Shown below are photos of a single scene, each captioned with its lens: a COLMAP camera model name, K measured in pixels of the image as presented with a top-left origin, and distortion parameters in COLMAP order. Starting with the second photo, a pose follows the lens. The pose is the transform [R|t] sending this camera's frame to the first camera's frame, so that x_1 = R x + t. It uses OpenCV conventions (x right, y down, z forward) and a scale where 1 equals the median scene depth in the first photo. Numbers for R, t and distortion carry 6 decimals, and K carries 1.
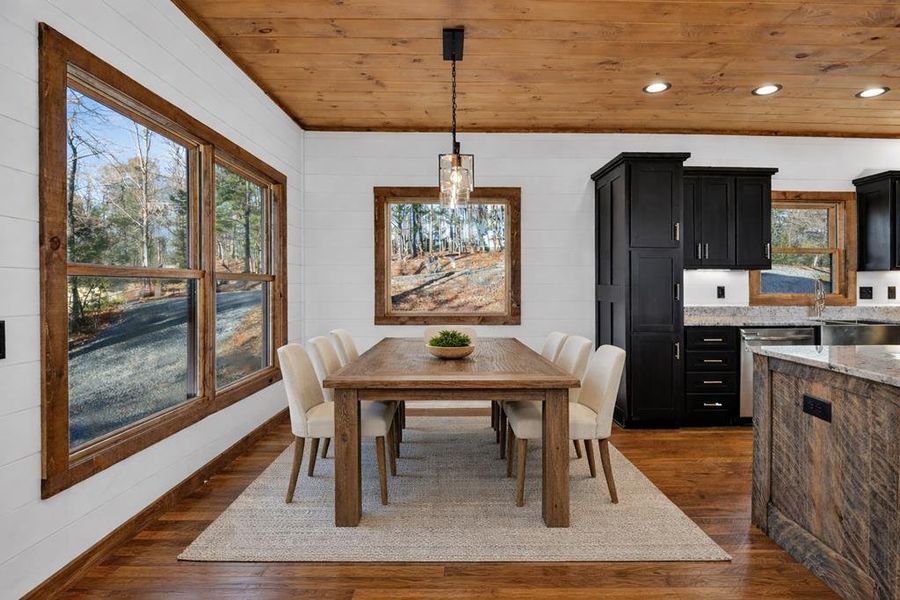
lens RADIAL K [[398.3, 0, 454.9], [0, 398.3, 301.2], [0, 0, 1]] dist [-0.016817, -0.001454]
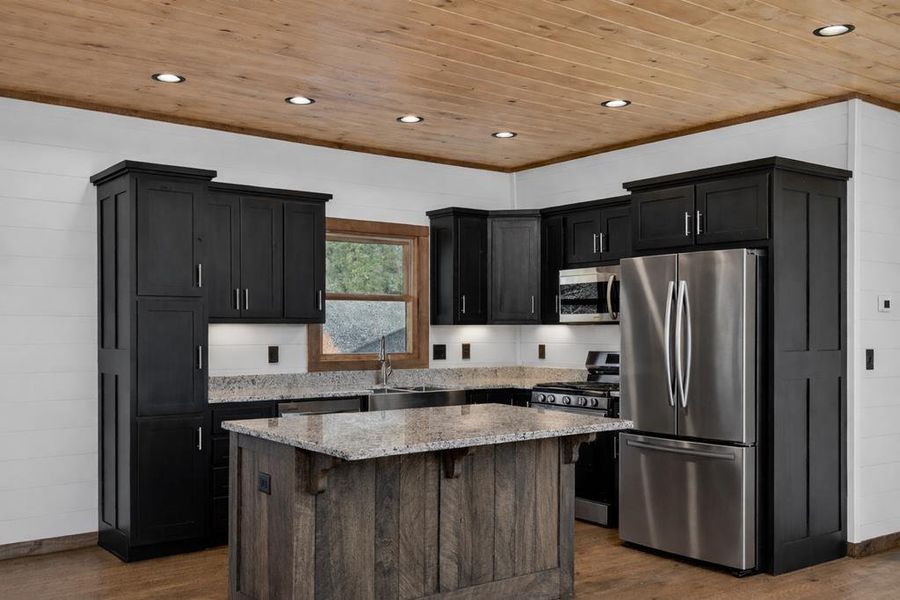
lens RADIAL K [[876.5, 0, 460.7], [0, 876.5, 321.3], [0, 0, 1]] dist [0.011277, 0.000000]
pose [[0.801479, 0.008163, 0.597968, -0.045372], [-0.000358, 0.999913, -0.013171, -0.067563], [-0.598023, 0.010343, 0.801412, -0.592436]]
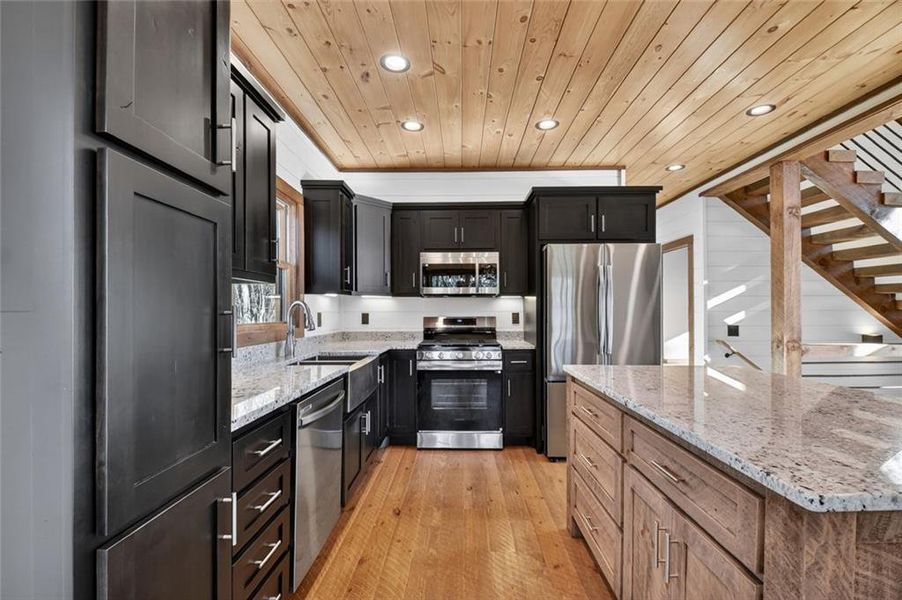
lens RADIAL K [[399.2, 0, 451.7], [0, 399.2, 311.4], [0, 0, 1]] dist [-0.016817, -0.001454]
pose [[0.028069, -0.001859, 0.999604, 0.193214], [0.006565, 0.999977, 0.001675, -0.043745], [-0.999584, 0.006516, 0.028081, 0.708776]]
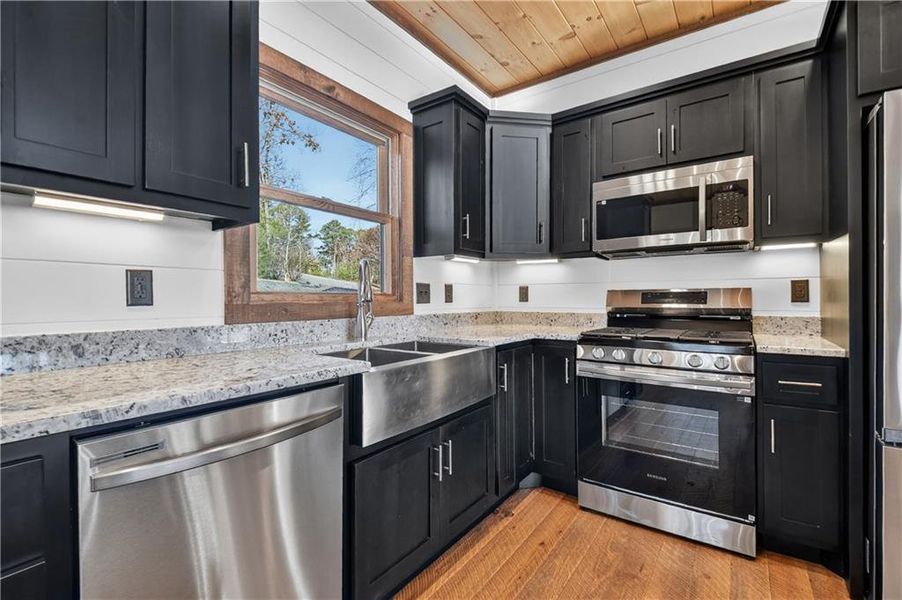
lens RADIAL K [[399.2, 0, 446.7], [0, 399.2, 301.4], [0, 0, 1]] dist [-0.016817, -0.001454]
pose [[0.607307, -0.007145, 0.794435, 0.601067], [0.004513, 0.999974, 0.005544, -0.011449], [-0.794455, 0.000218, 0.607323, 0.616588]]
